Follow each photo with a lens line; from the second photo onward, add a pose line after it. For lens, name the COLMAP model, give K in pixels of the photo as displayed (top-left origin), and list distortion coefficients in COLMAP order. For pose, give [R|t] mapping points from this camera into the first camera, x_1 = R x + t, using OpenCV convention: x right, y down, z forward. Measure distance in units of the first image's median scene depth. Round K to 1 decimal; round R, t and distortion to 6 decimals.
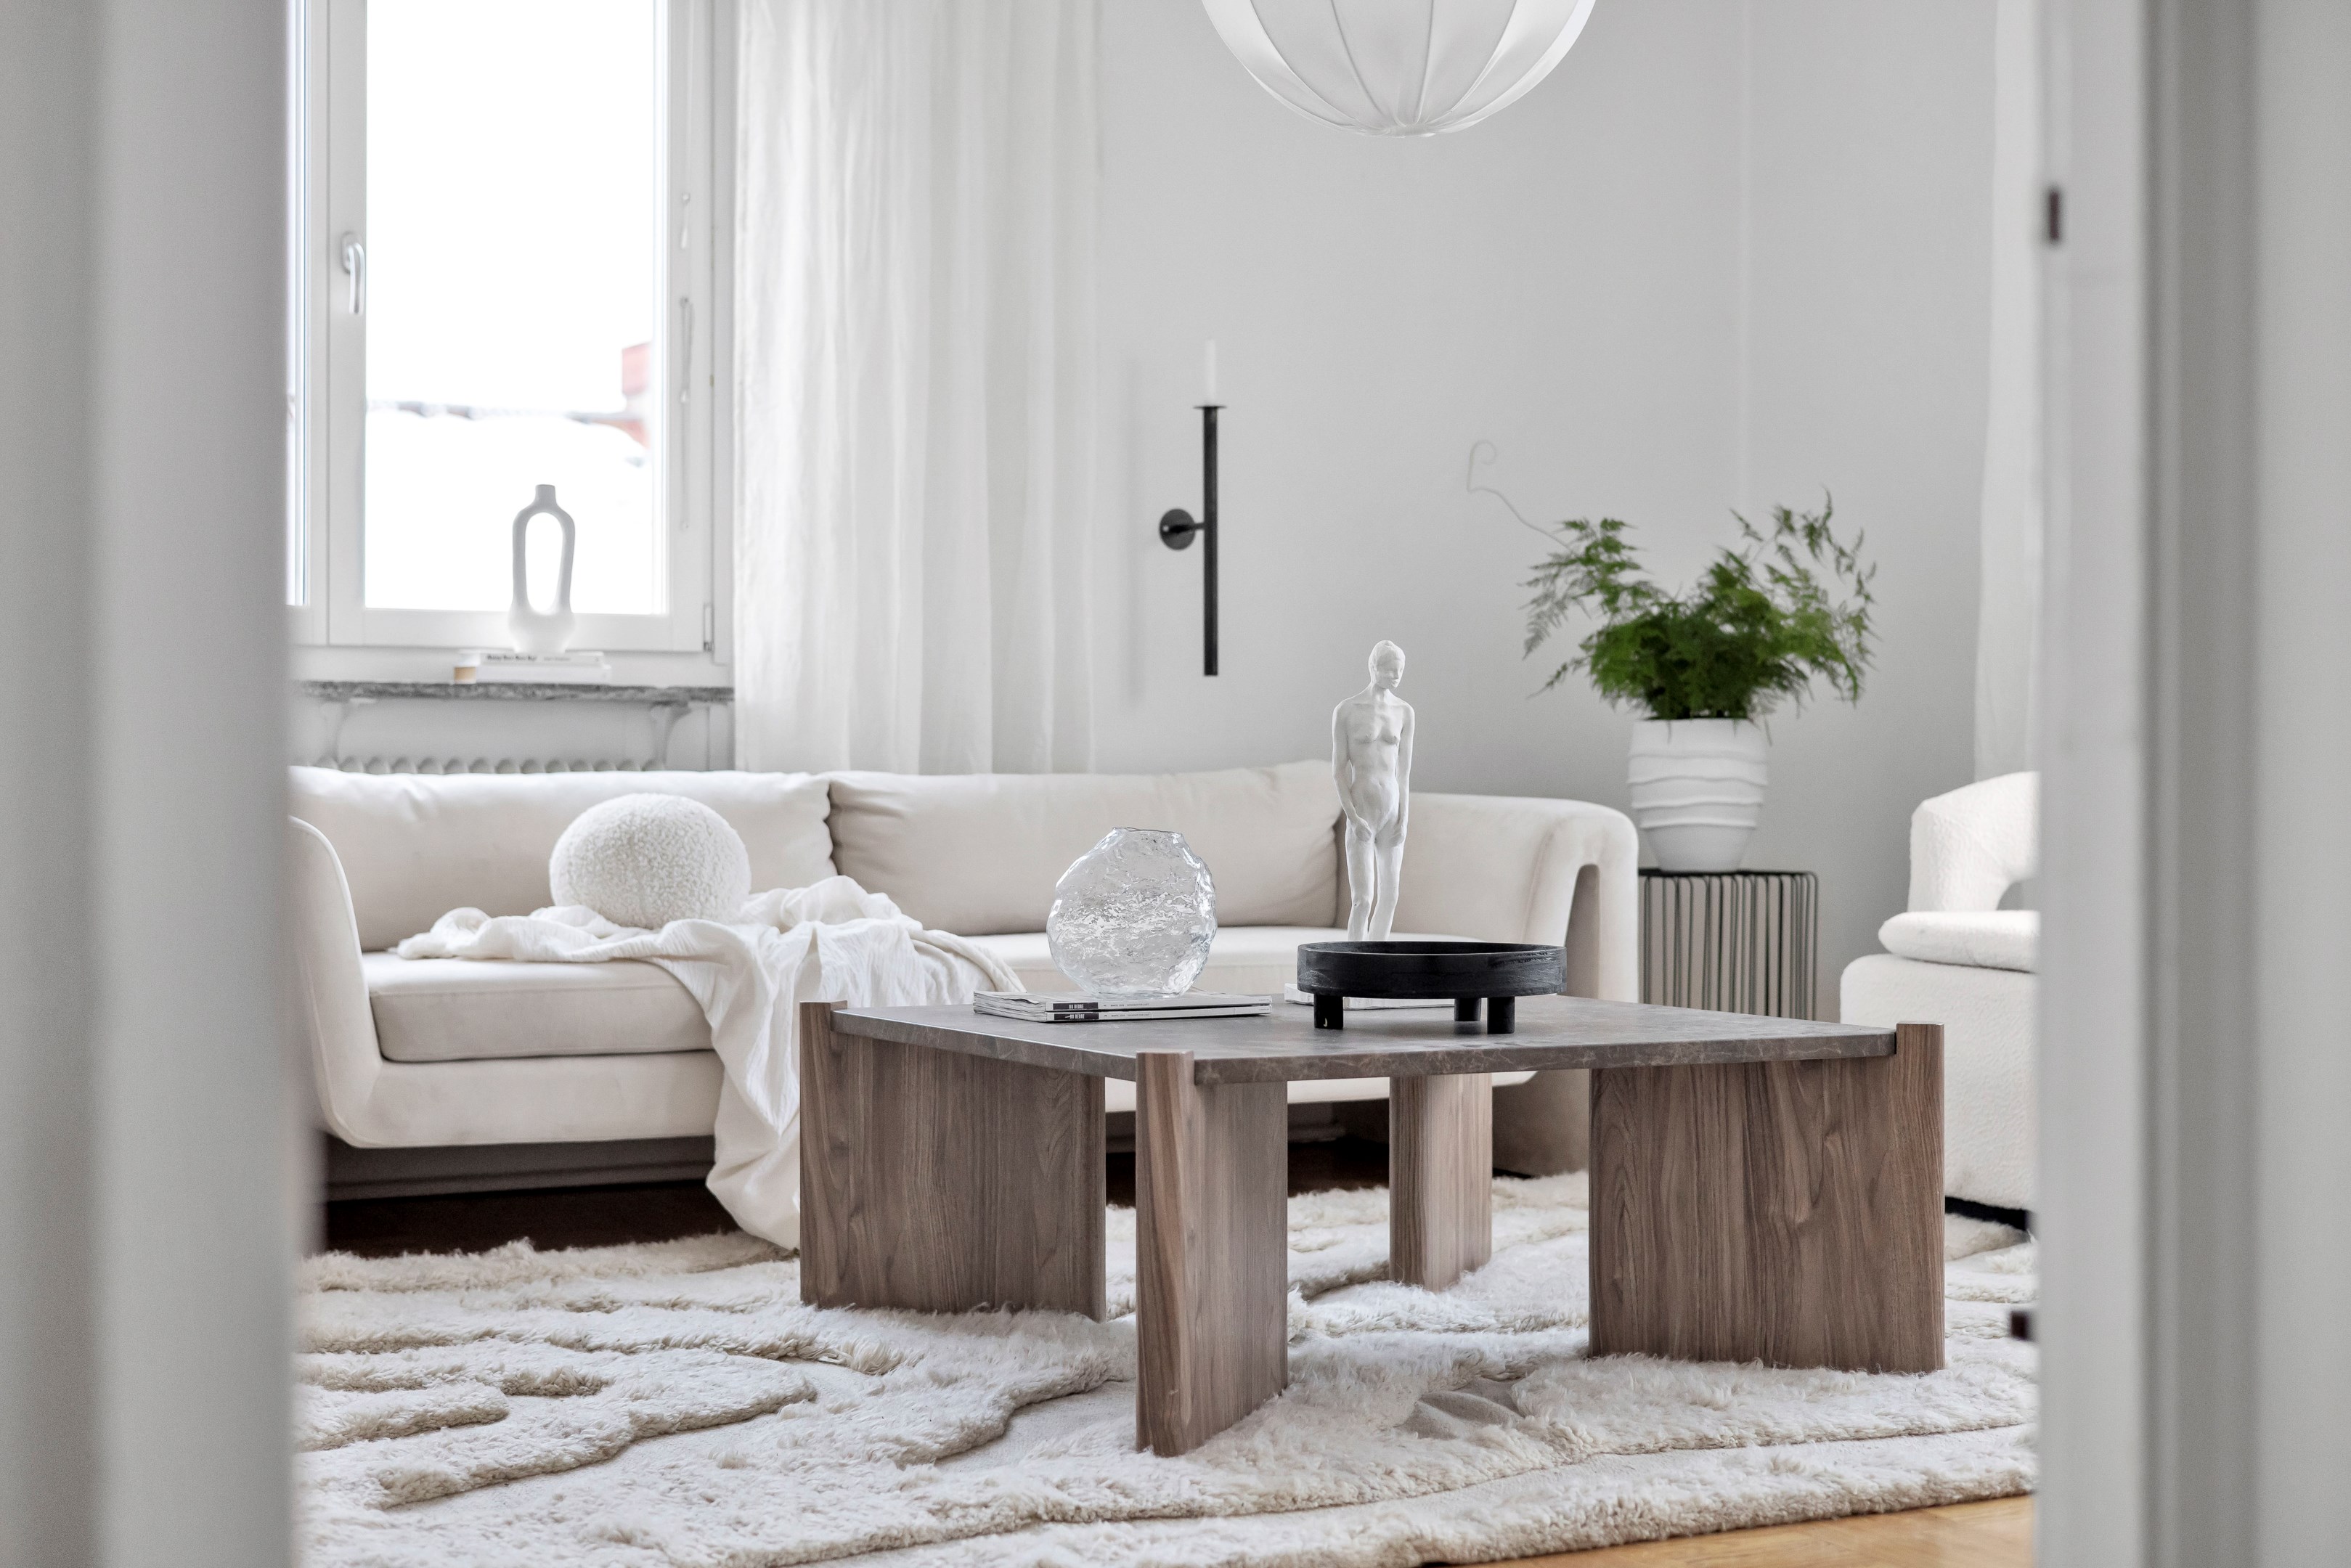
lens RADIAL K [[3338.1, 0, 1176.7], [0, 3338.1, 738.6], [0, 0, 1]] dist [0.008948, 0.000000]
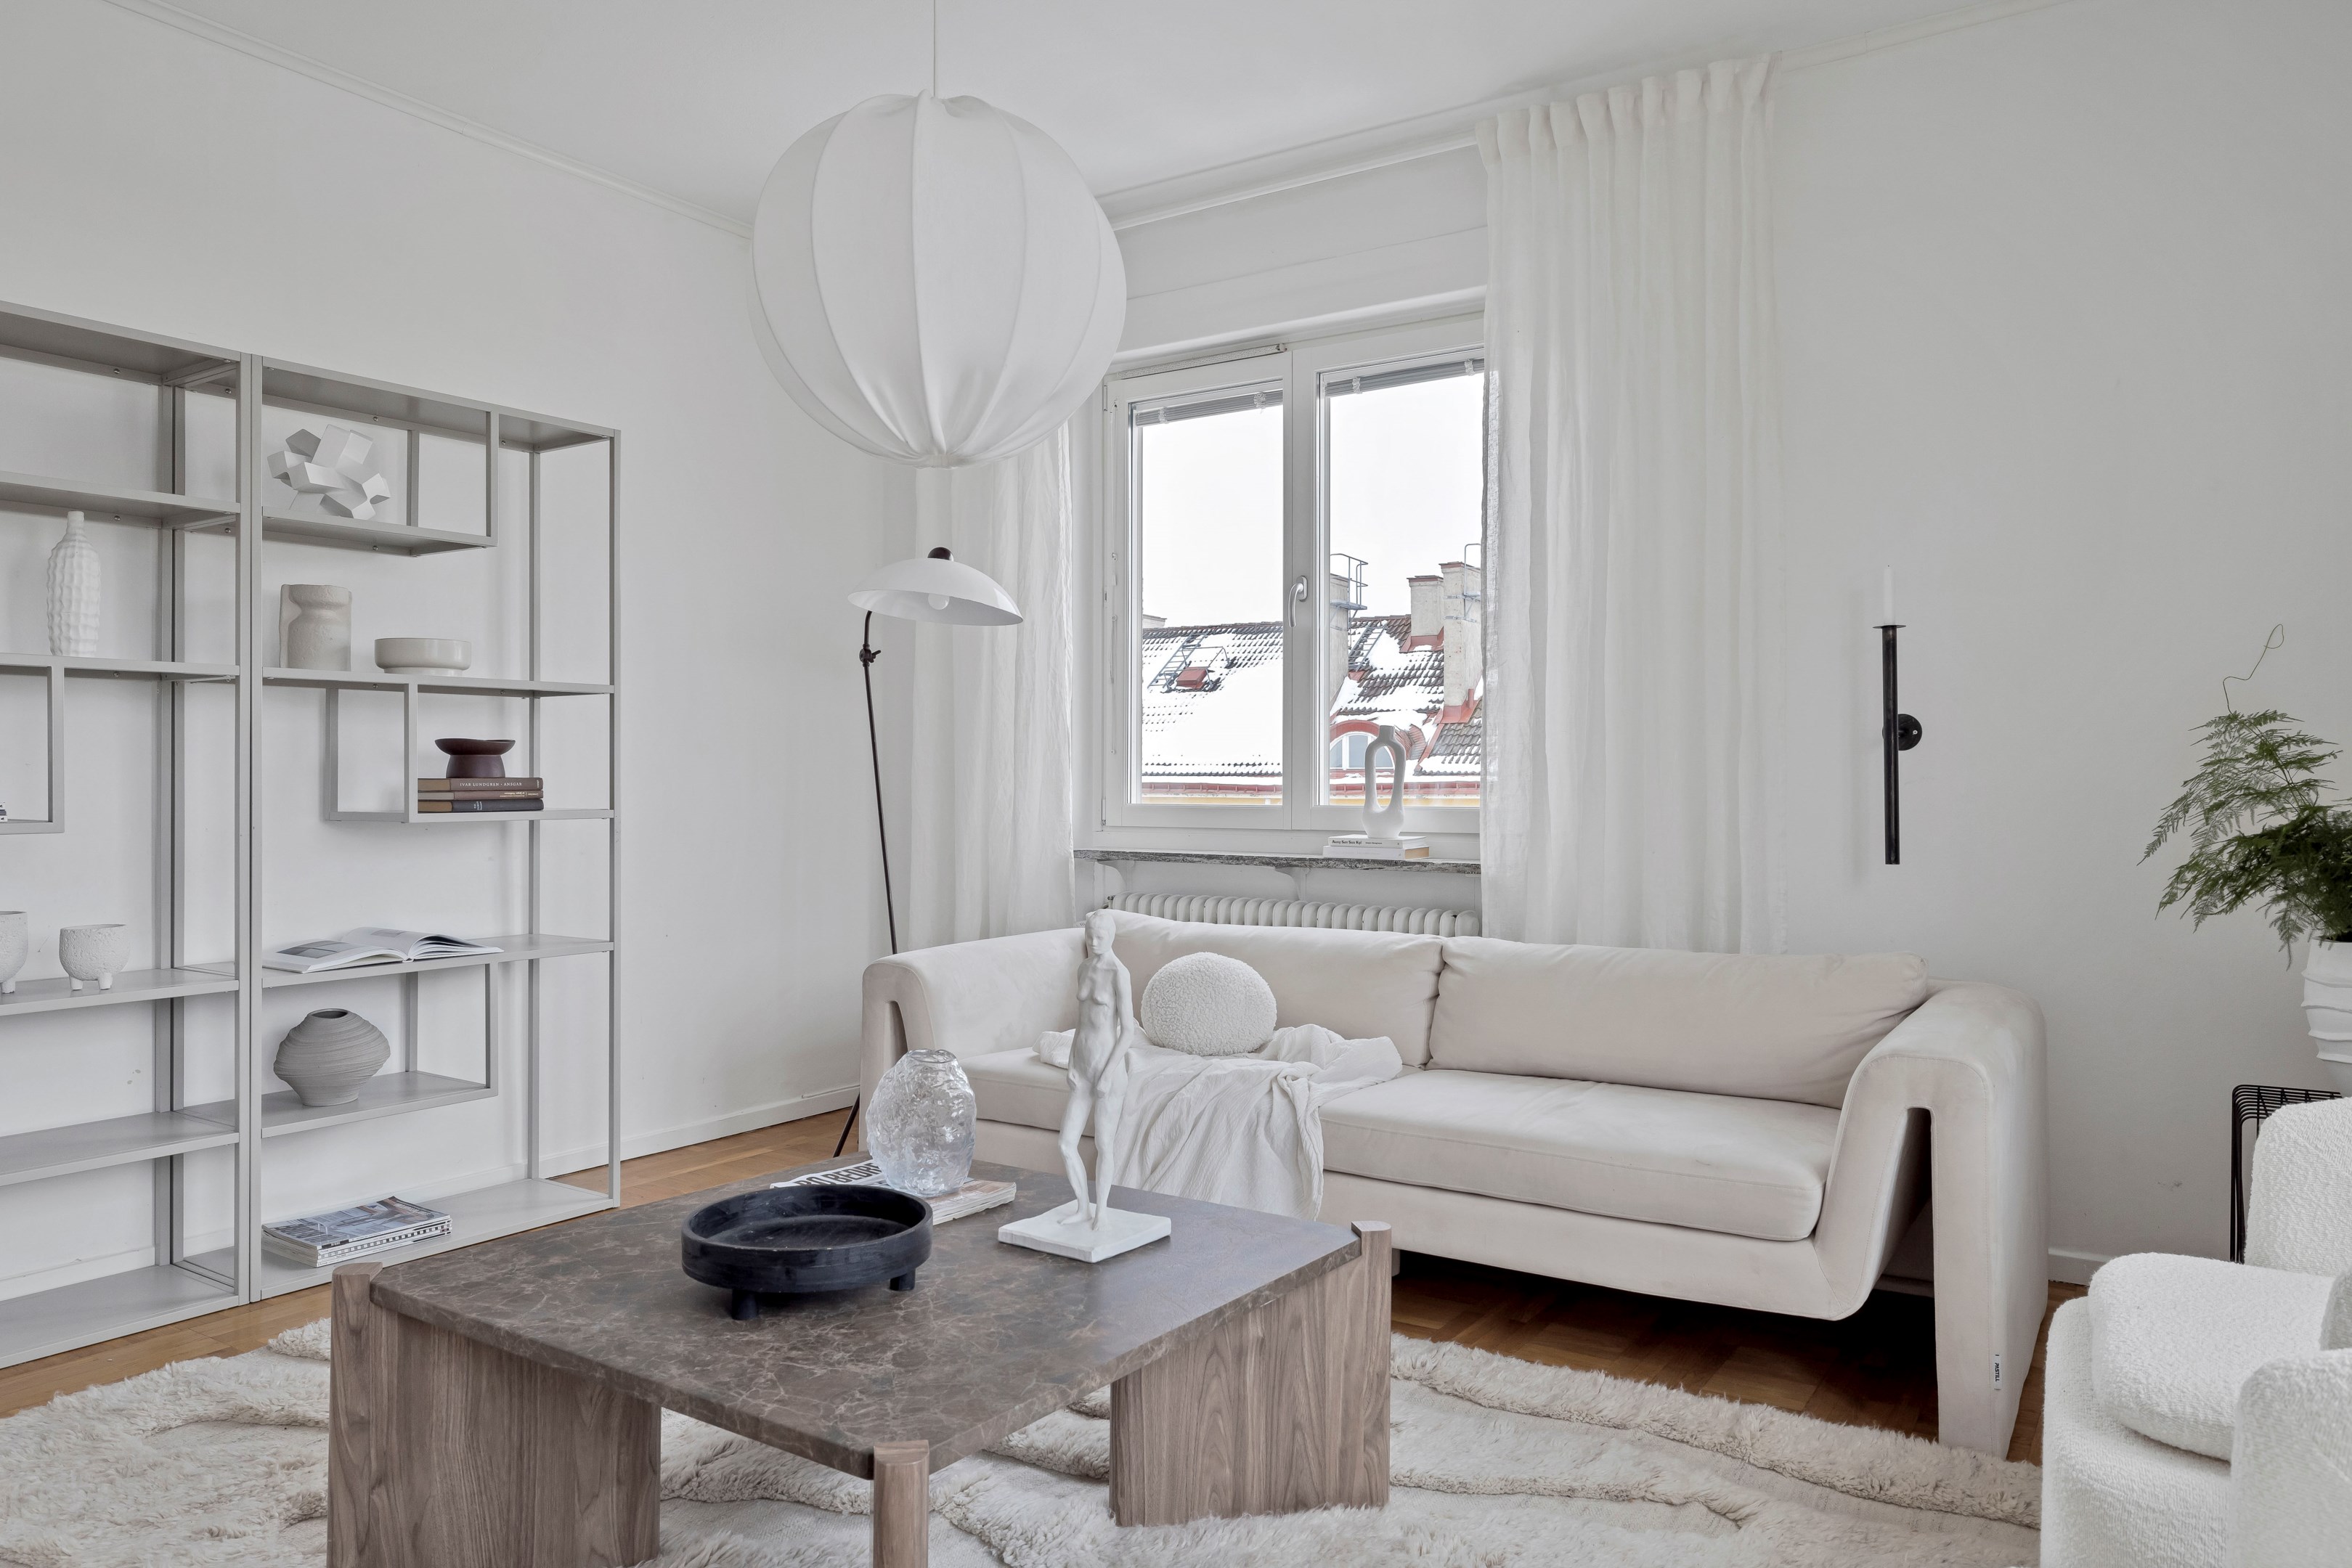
lens RADIAL K [[1578.5, 0, 1163.1], [0, 1578.5, 767.8], [0, 0, 1]] dist [0.004087, 0.000209]
pose [[0.482099, -0.007860, -0.876081, 0.525554], [0.006695, 0.999964, -0.005287, -0.072994], [0.876091, -0.003316, 0.482135, 0.765449]]
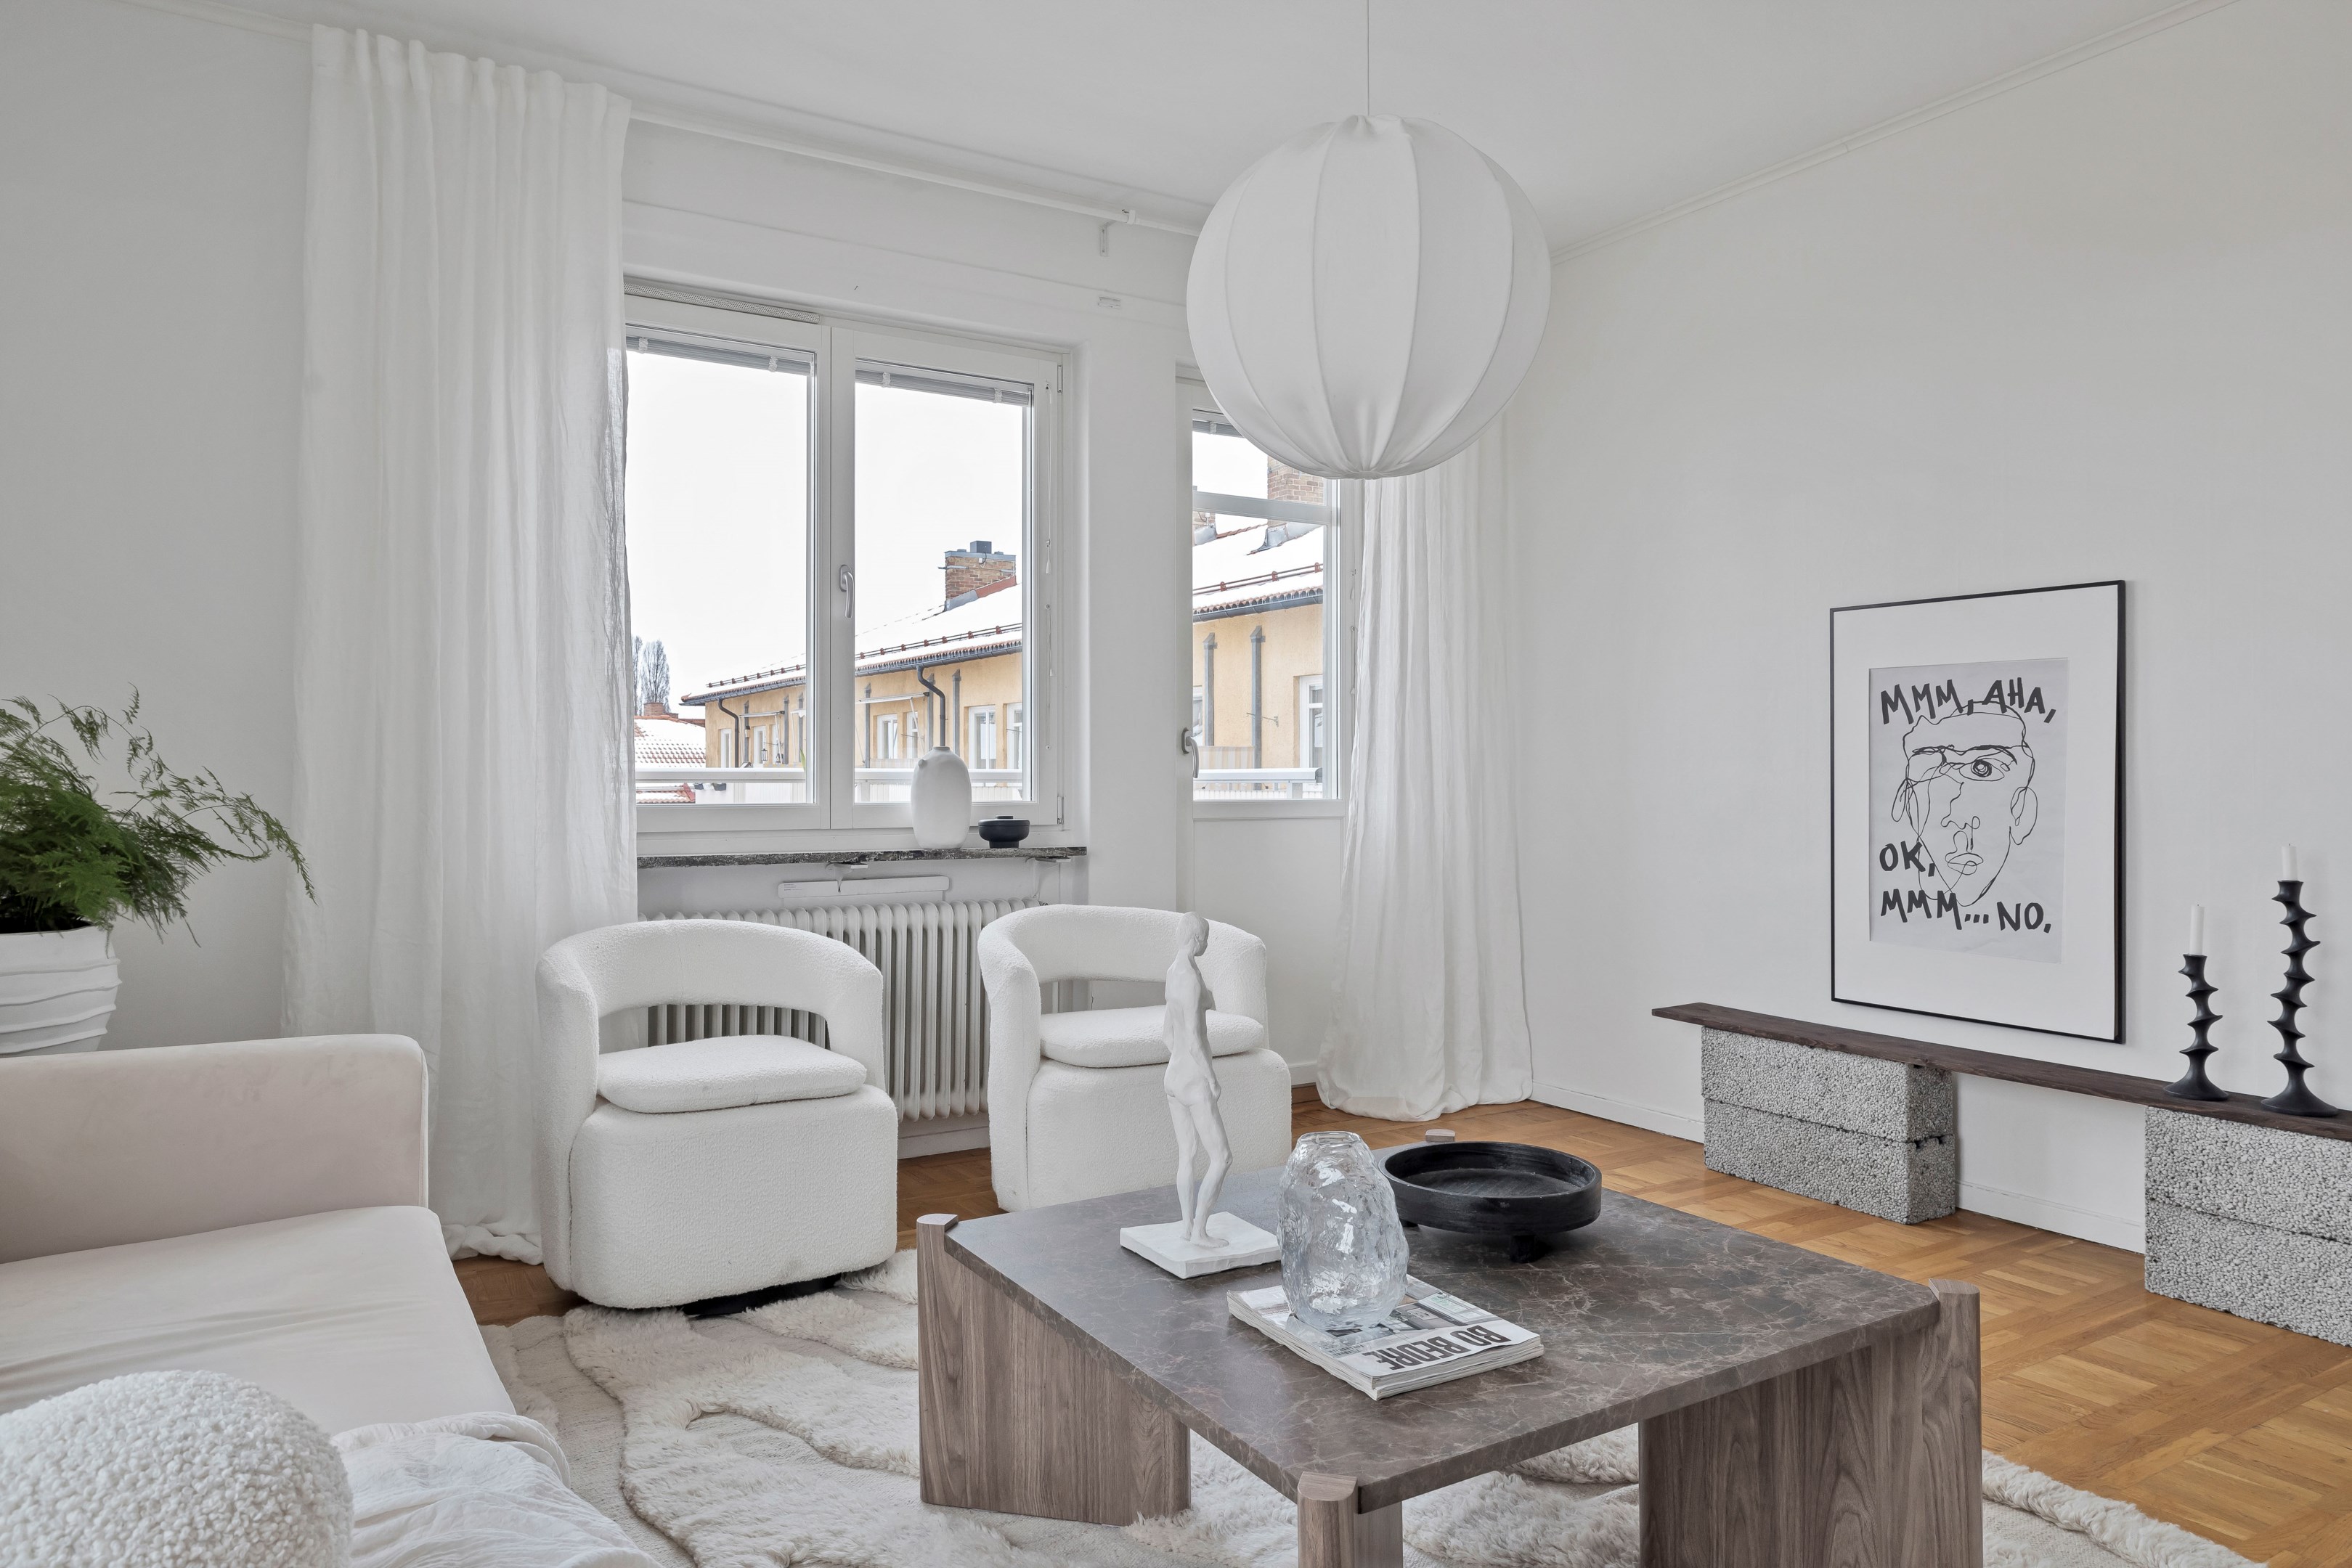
lens RADIAL K [[1497.3, 0, 1175.3], [0, 1497.3, 786.5], [0, 0, 1]] dist [0.005055, 0.000718]
pose [[-0.073049, -0.011090, 0.997267, -0.416401], [-0.004550, 0.999931, 0.010786, -0.075926], [-0.997318, -0.003750, -0.073095, 1.037532]]
